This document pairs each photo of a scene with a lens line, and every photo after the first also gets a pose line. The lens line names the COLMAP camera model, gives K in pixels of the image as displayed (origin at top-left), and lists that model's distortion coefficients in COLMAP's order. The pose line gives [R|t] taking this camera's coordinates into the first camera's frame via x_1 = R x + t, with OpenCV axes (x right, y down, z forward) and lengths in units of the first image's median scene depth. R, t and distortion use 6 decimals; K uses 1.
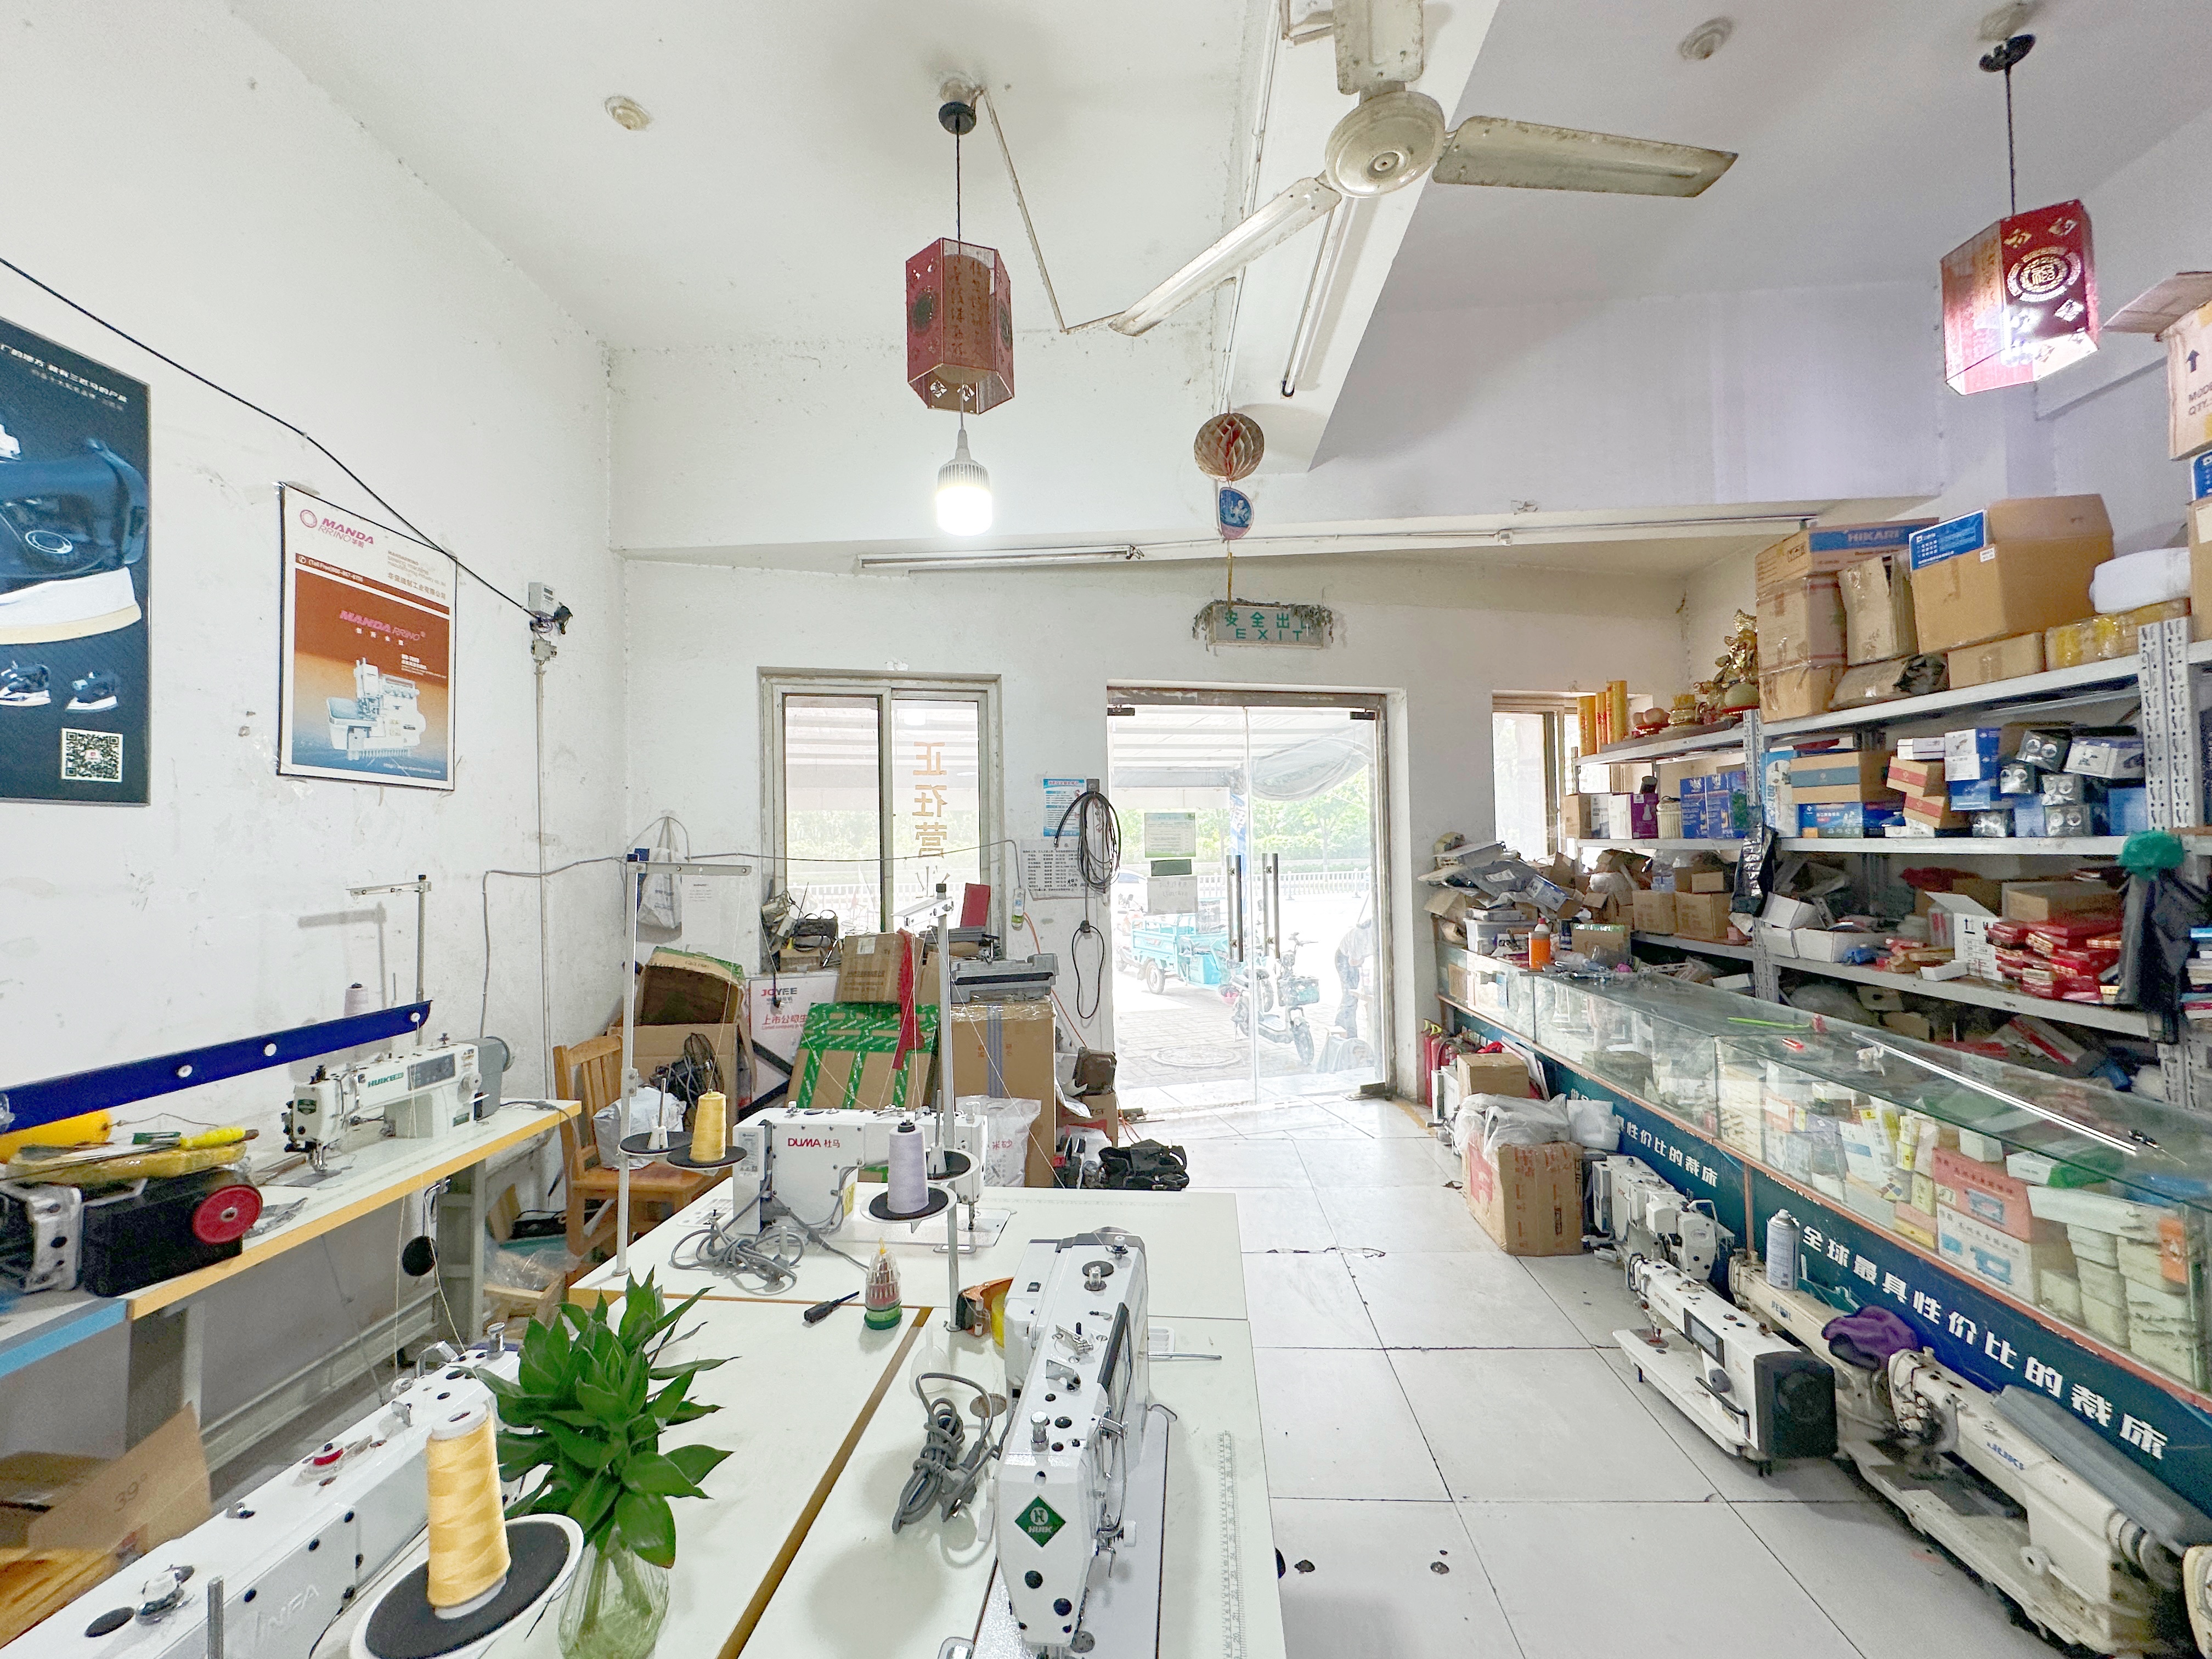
lens RADIAL K [[882.4, 0, 1103.9], [0, 882.4, 825.9], [0, 0, 1]] dist [0.001403, 0.000168]
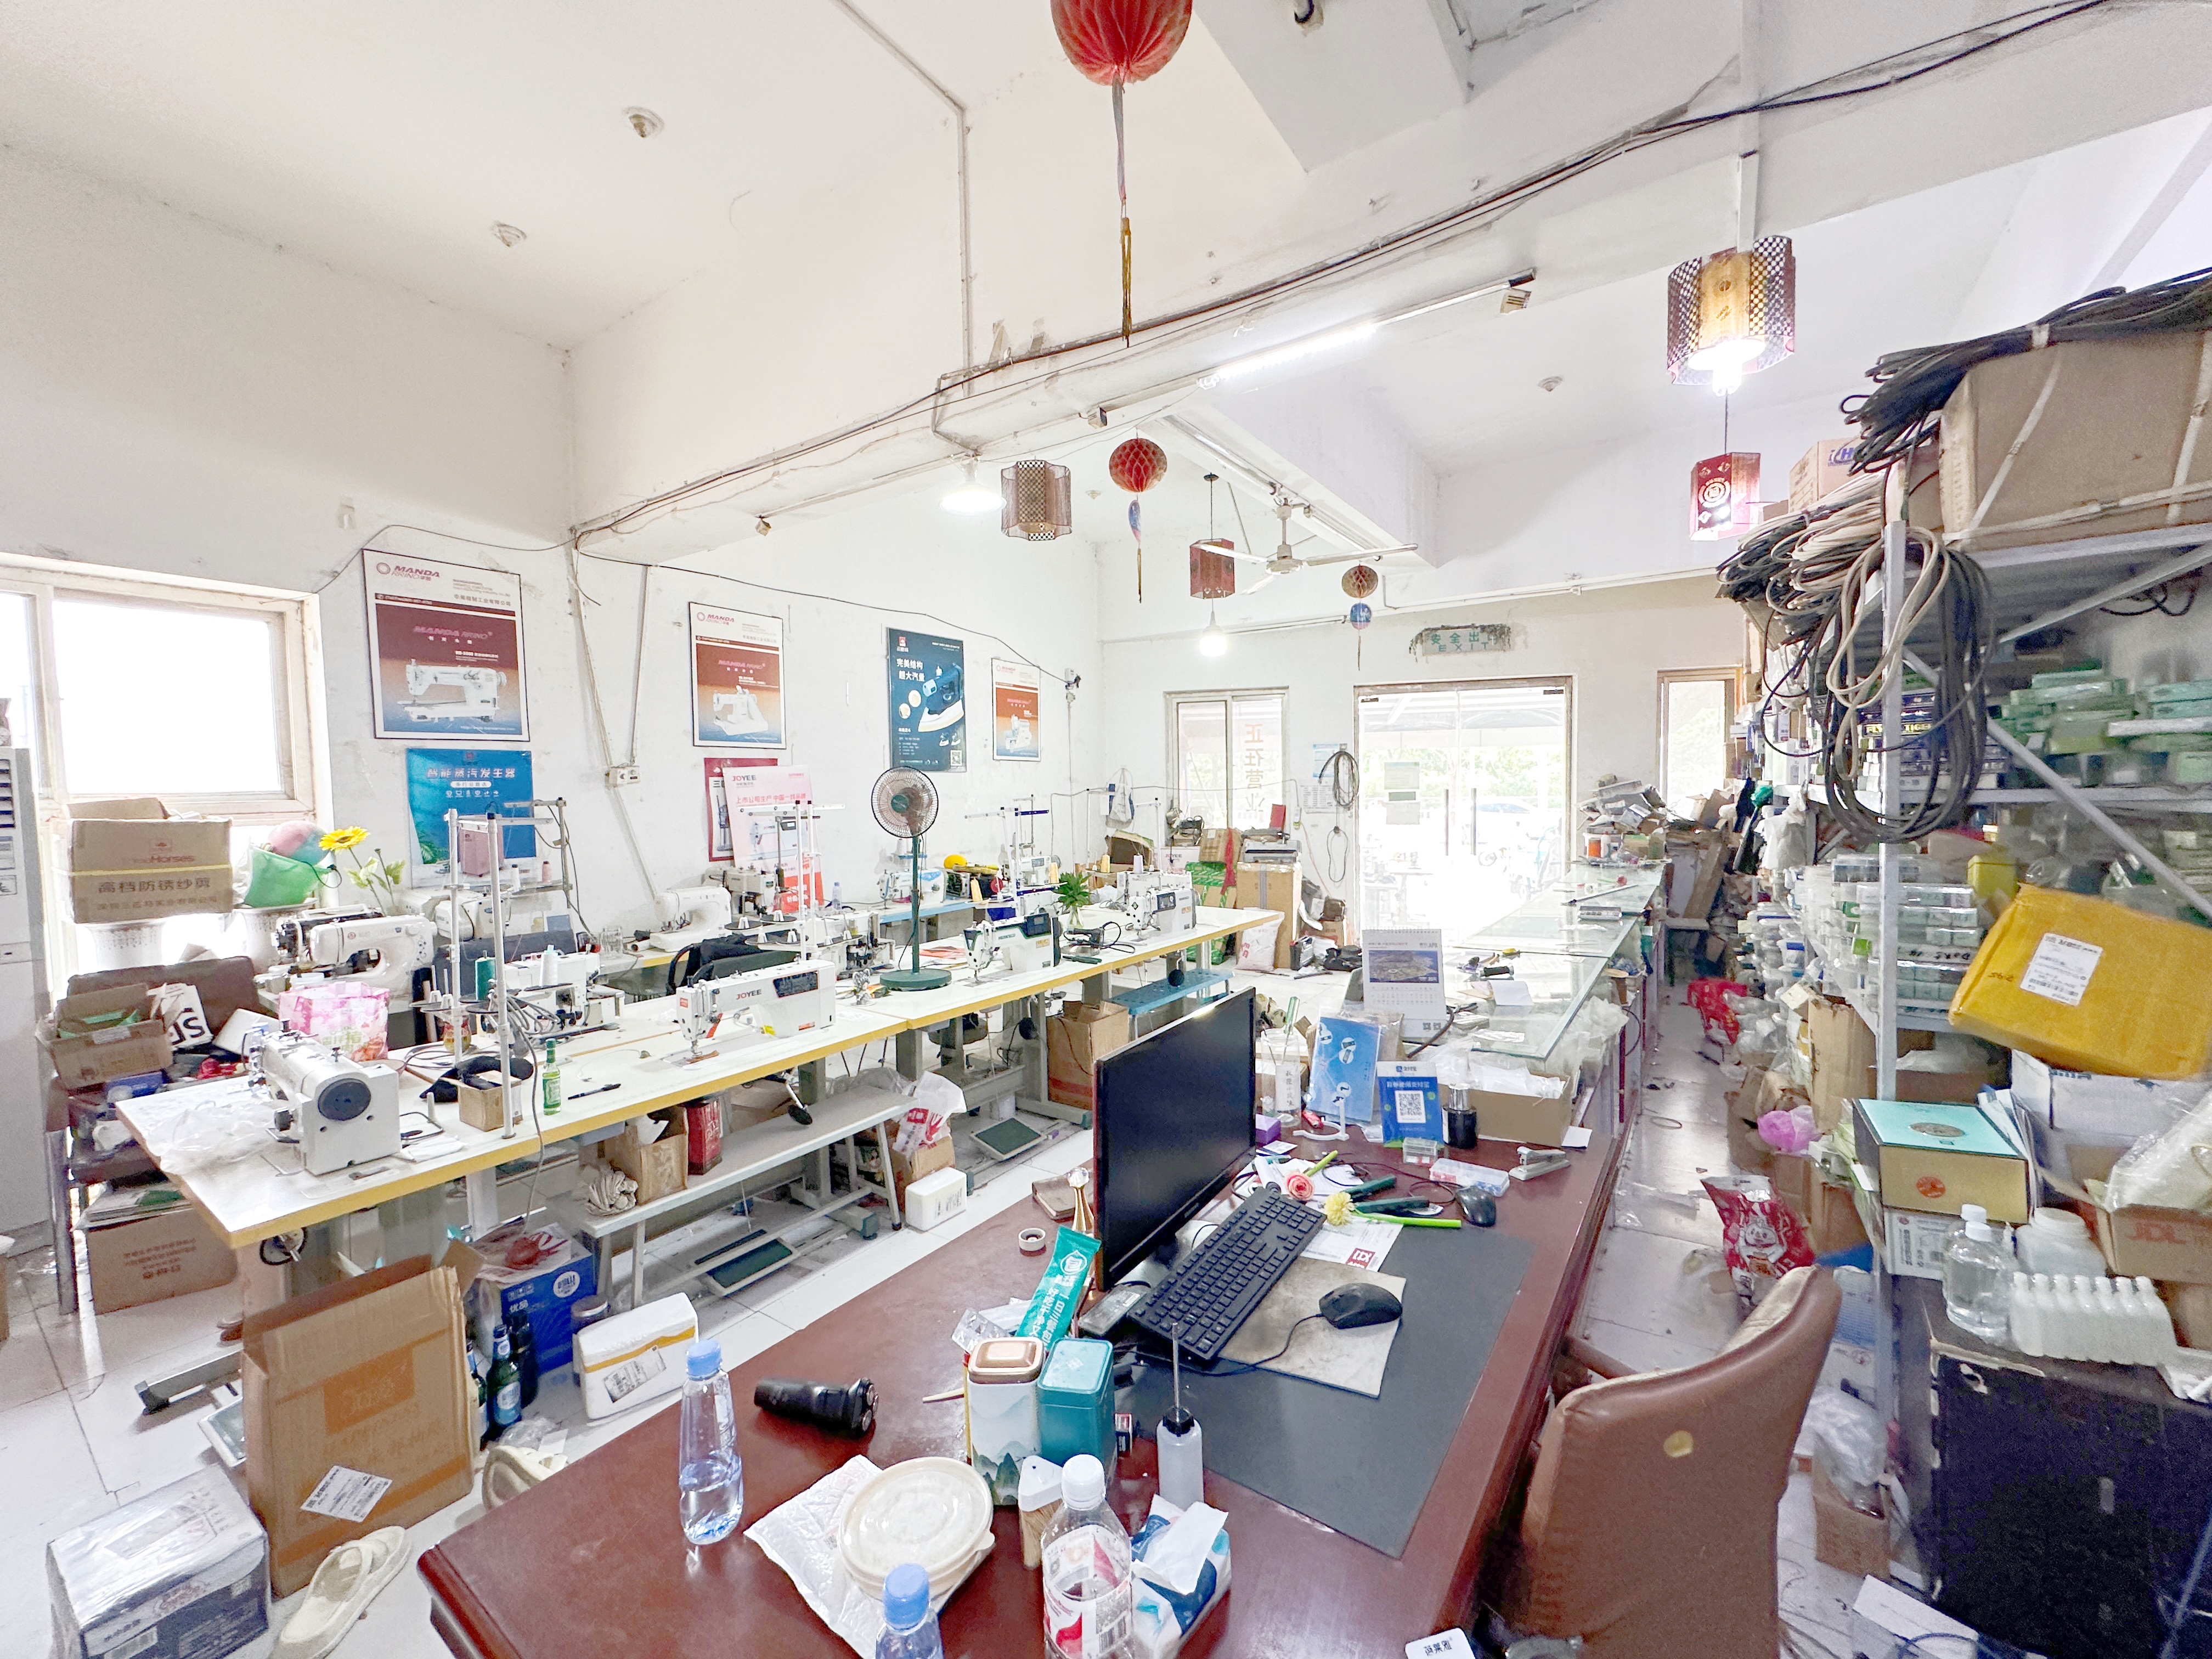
lens RADIAL K [[882.4, 0, 1103.9], [0, 882.4, 825.9], [0, 0, 1]] dist [0.001403, 0.000168]
pose [[0.855024, 0.029726, -0.517735, 0.515845], [0.012841, 0.996836, 0.078439, -0.036706], [0.518429, -0.073715, 0.851938, -0.755990]]
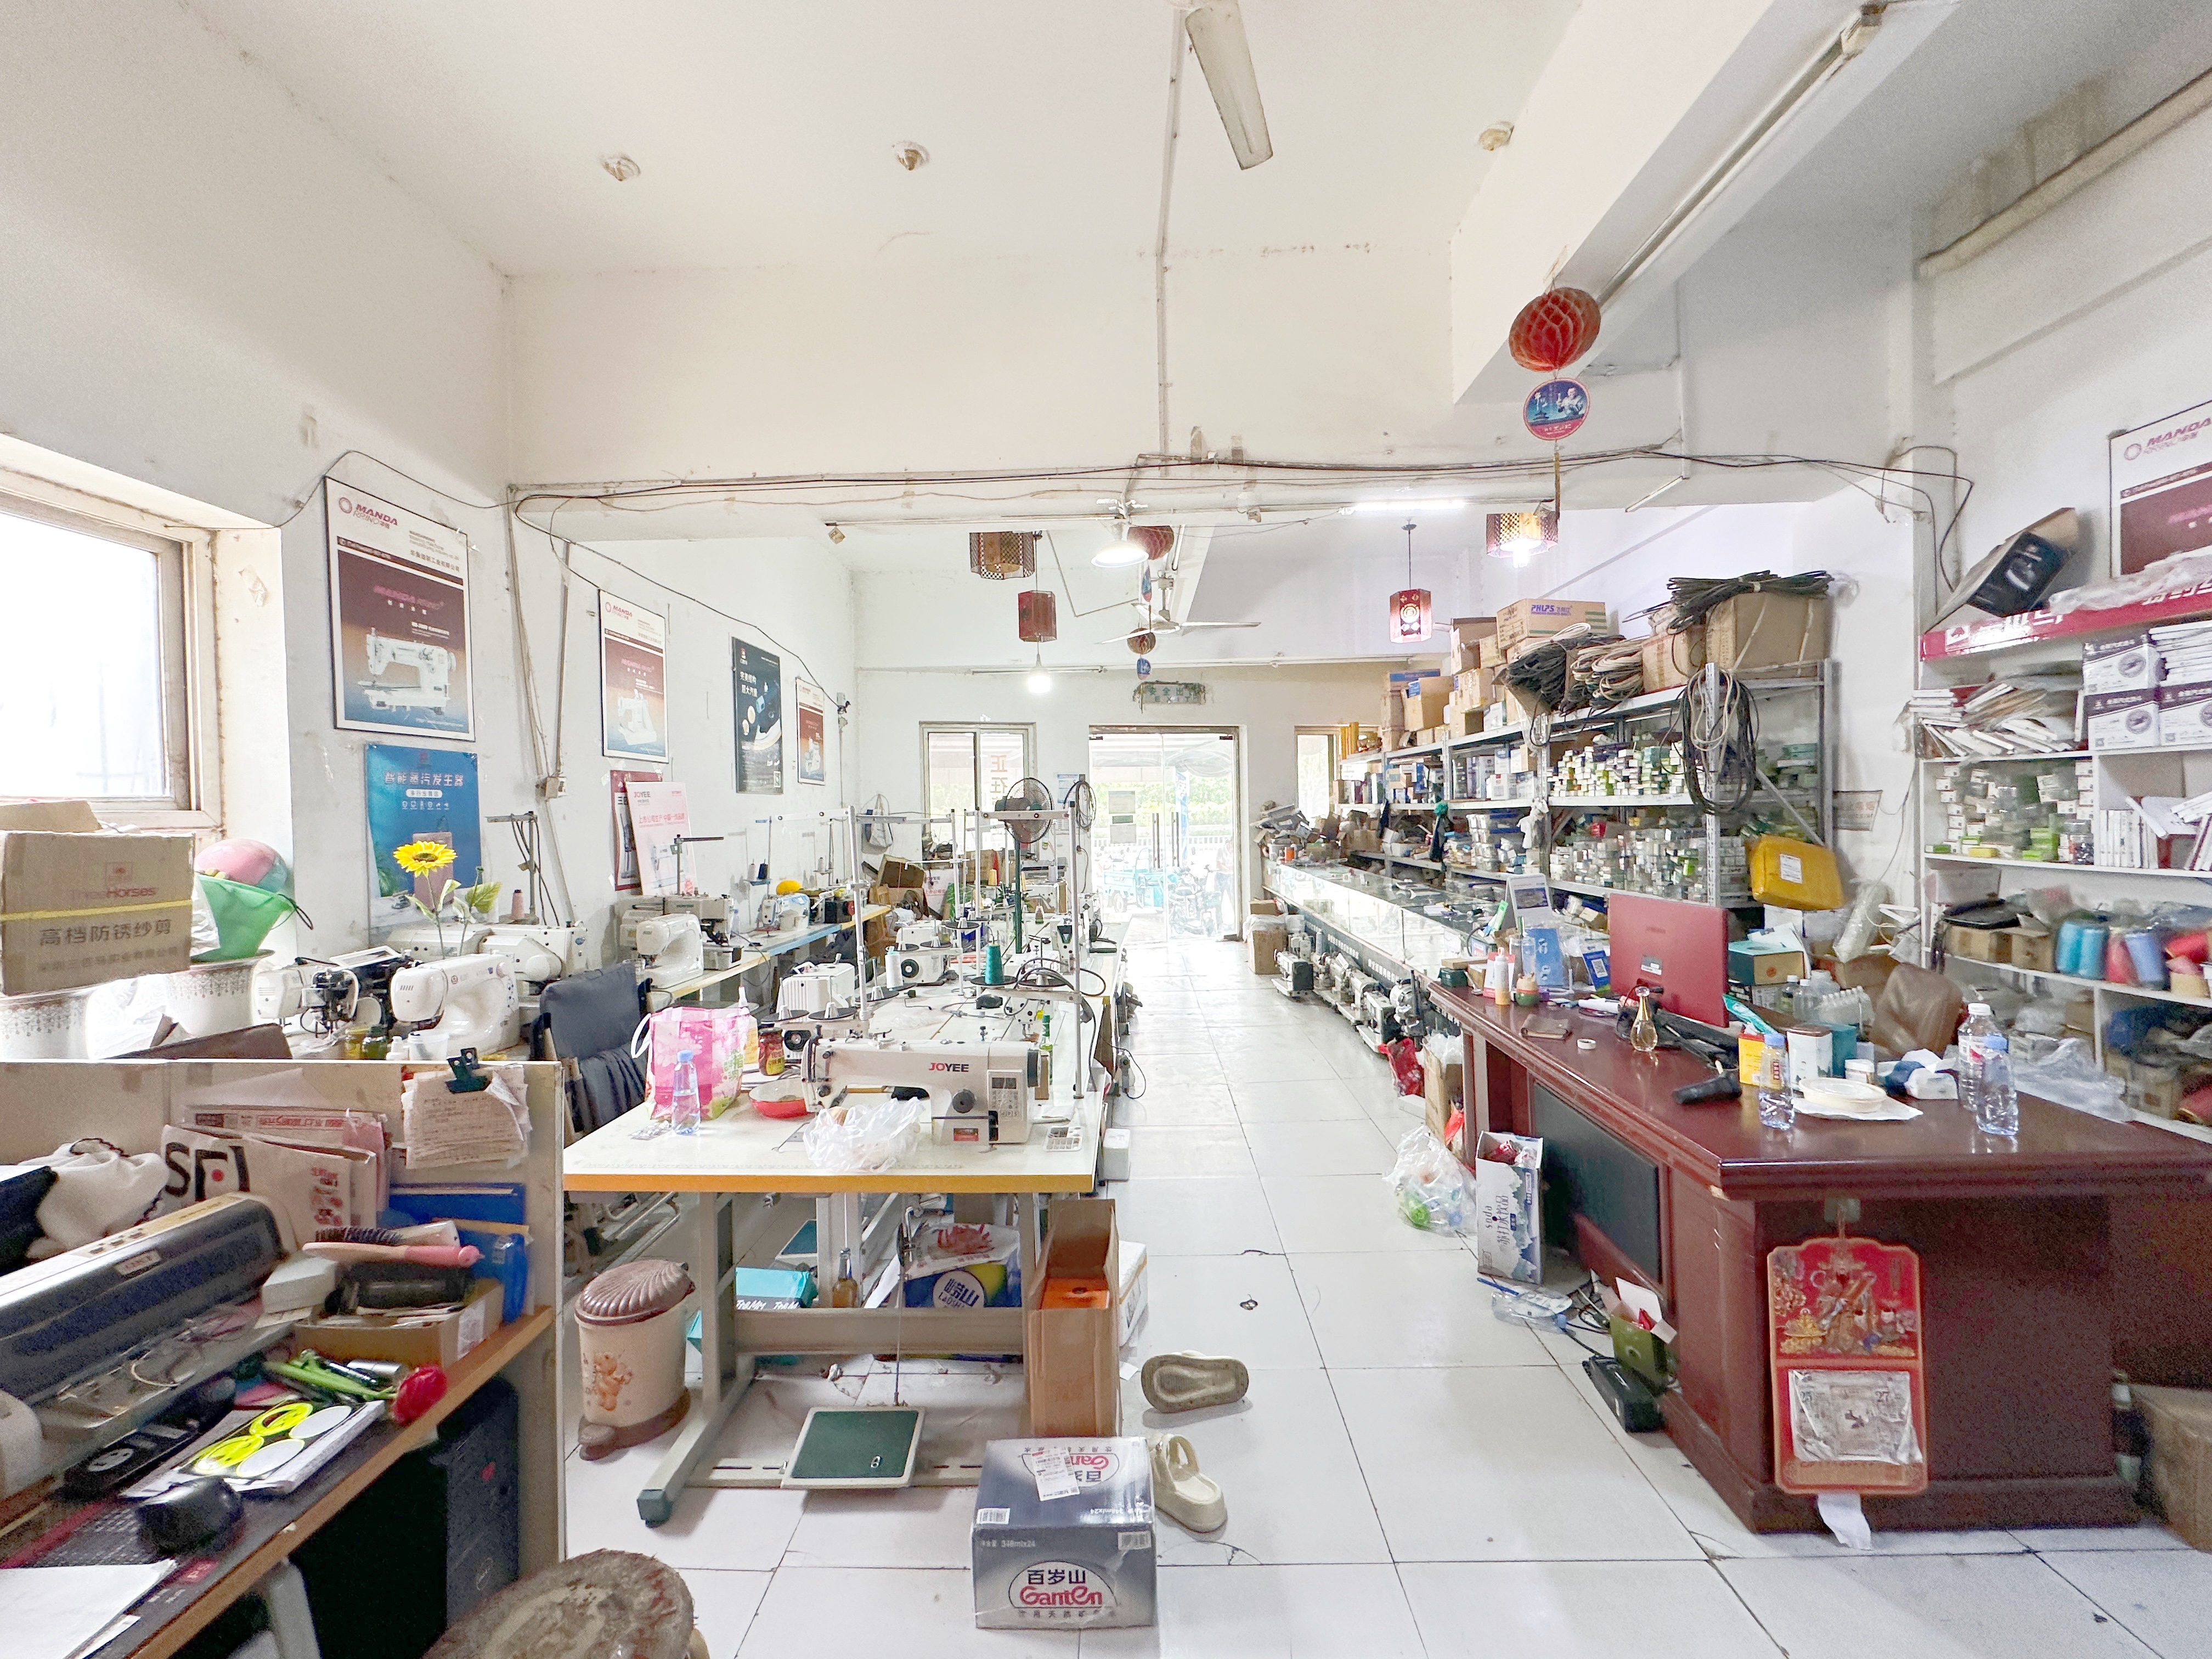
lens RADIAL K [[882.4, 0, 1103.9], [0, 882.4, 825.9], [0, 0, 1]] dist [0.001403, 0.000168]
pose [[0.999510, -0.002848, 0.031174, -0.027615], [0.001624, 0.999229, 0.039224, -0.015946], [-0.031261, -0.039154, 0.998744, -1.060228]]
